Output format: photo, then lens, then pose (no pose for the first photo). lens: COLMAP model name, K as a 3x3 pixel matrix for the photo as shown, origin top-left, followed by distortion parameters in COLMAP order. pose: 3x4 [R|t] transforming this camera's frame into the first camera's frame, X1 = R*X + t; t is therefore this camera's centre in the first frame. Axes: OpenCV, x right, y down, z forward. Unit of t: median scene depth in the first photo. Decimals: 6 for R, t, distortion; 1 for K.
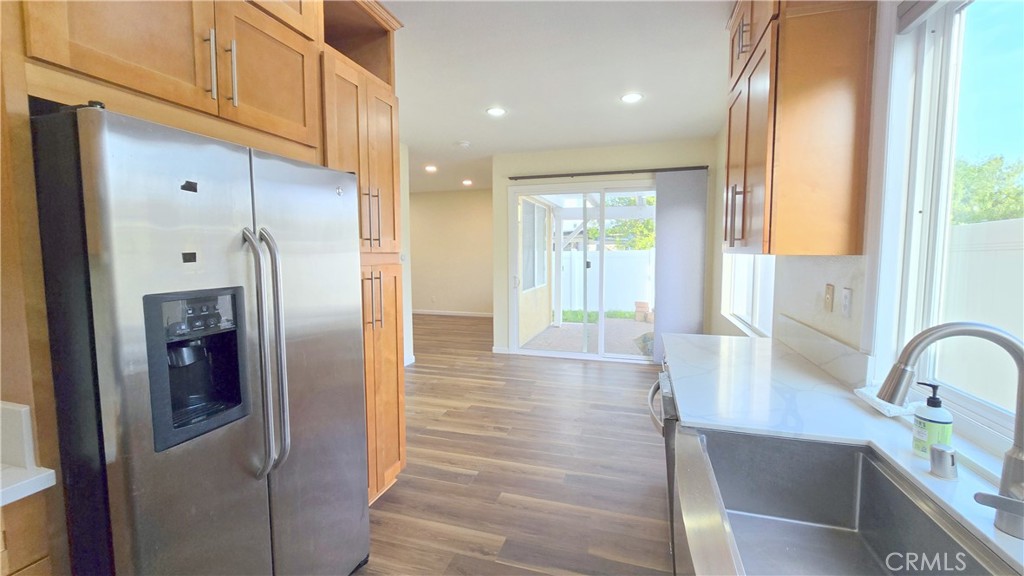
lens RADIAL K [[420.1, 0, 512.4], [0, 420.1, 281.9], [0, 0, 1]] dist [-0.002384, 0.000222]
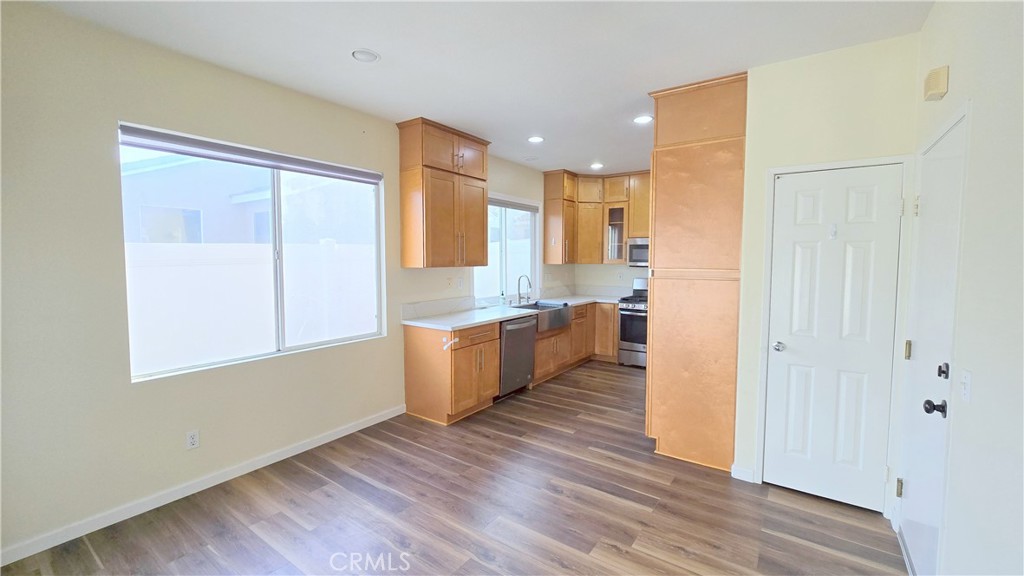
lens RADIAL K [[419.8, 0, 512.7], [0, 419.8, 281.0], [0, 0, 1]] dist [-0.002503, -0.000354]
pose [[-0.952485, -0.018540, 0.304020, -0.192663], [0.020217, 0.992096, 0.123841, -0.151667], [-0.303914, 0.124103, -0.944582, 1.768950]]
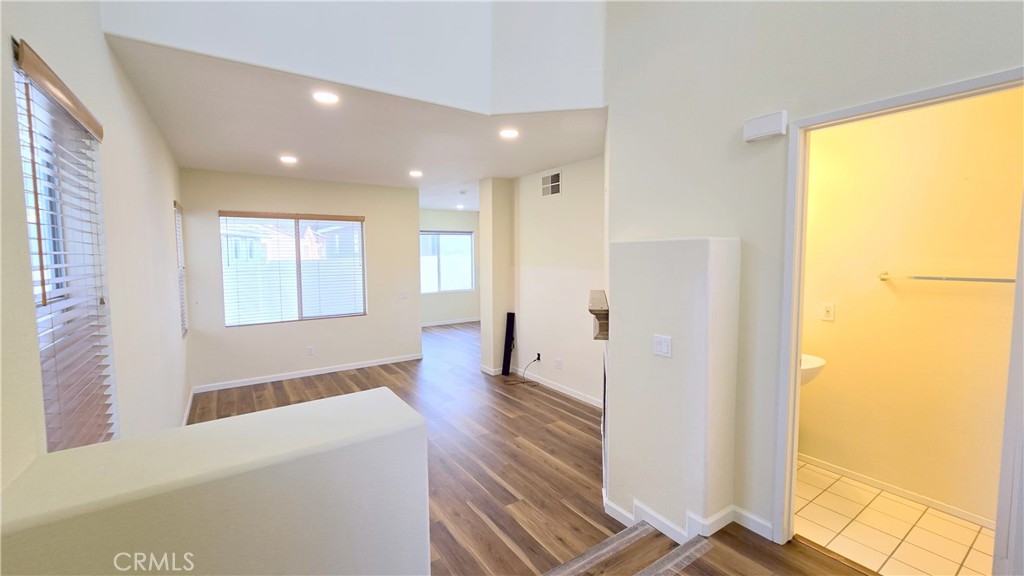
lens RADIAL K [[419.8, 0, 512.7], [0, 419.8, 281.0], [0, 0, 1]] dist [-0.002503, -0.000354]
pose [[-0.783398, -0.036045, 0.620474, -1.712973], [0.051009, 0.991220, 0.121985, -0.305625], [-0.619423, 0.127213, -0.774682, 3.072568]]
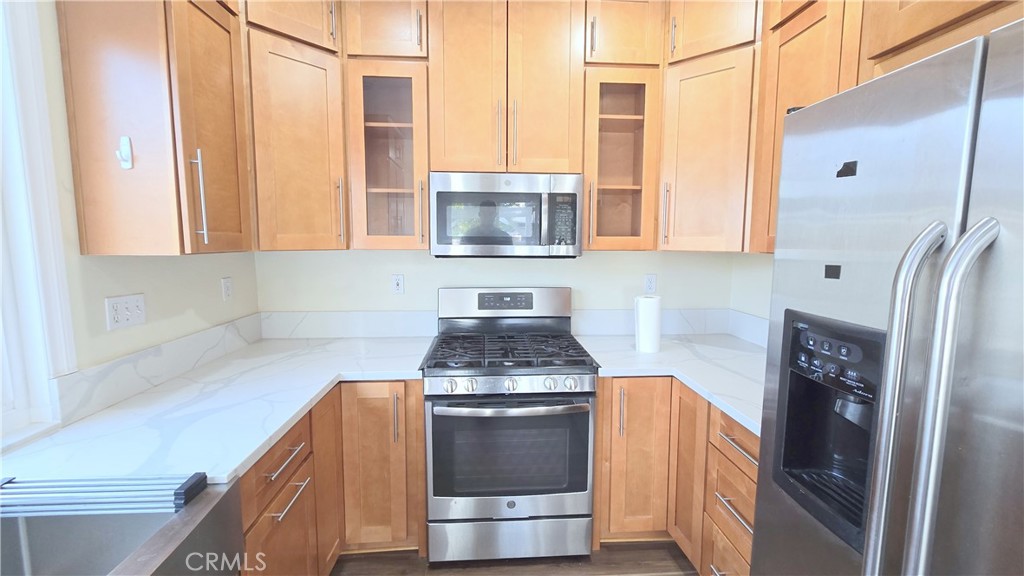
lens RADIAL K [[419.8, 0, 512.7], [0, 419.8, 281.0], [0, 0, 1]] dist [-0.002503, -0.000354]
pose [[-0.933109, 0.033791, -0.358003, -0.001477], [-0.028238, 0.985615, 0.166629, -0.049736], [0.358484, 0.165592, -0.918732, 0.497472]]
